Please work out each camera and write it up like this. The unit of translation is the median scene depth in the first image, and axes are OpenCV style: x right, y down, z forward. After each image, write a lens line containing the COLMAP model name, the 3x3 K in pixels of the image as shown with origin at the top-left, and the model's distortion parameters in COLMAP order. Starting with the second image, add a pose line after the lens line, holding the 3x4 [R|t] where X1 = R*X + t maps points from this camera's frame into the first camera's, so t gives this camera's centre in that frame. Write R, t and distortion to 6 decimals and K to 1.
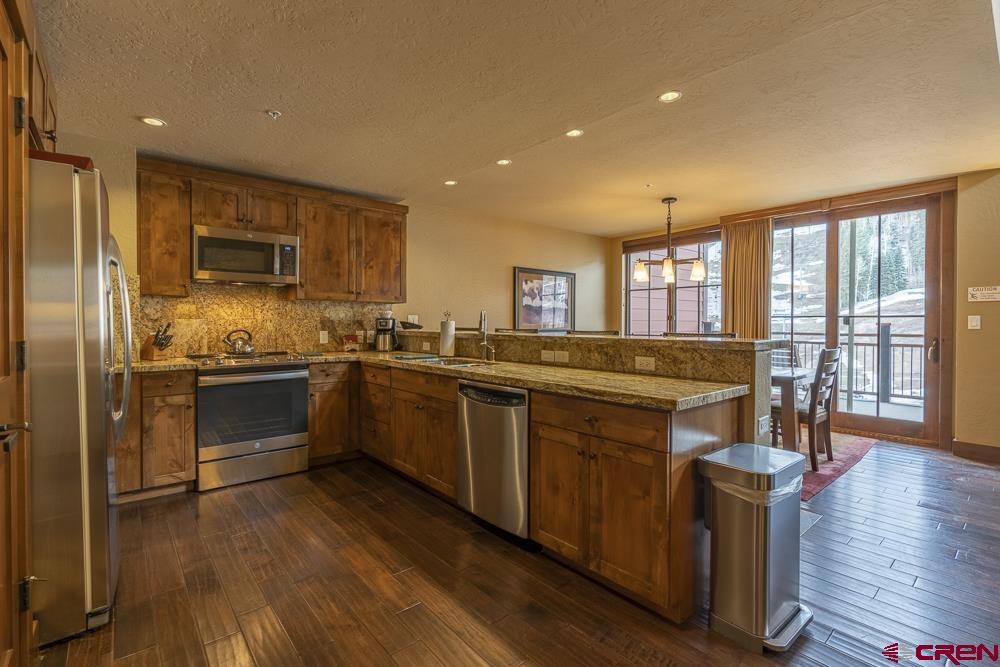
lens RADIAL K [[455.9, 0, 486.9], [0, 455.9, 330.9], [0, 0, 1]] dist [-0.000107, 0.000213]
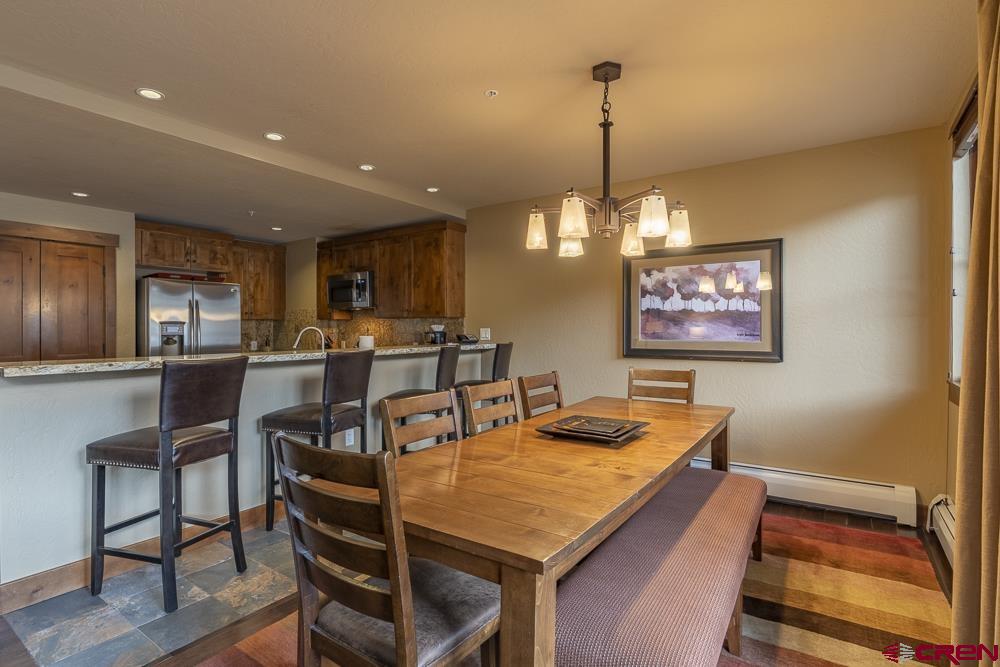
lens RADIAL K [[498.3, 0, 498.0], [0, 498.3, 331.2], [0, 0, 1]] dist [-0.003287, 0.000771]
pose [[0.264026, 0.002276, -0.964513, 0.693362], [-0.016873, 0.999855, -0.002260, -0.022034], [0.964368, 0.016871, 0.264026, 0.623128]]
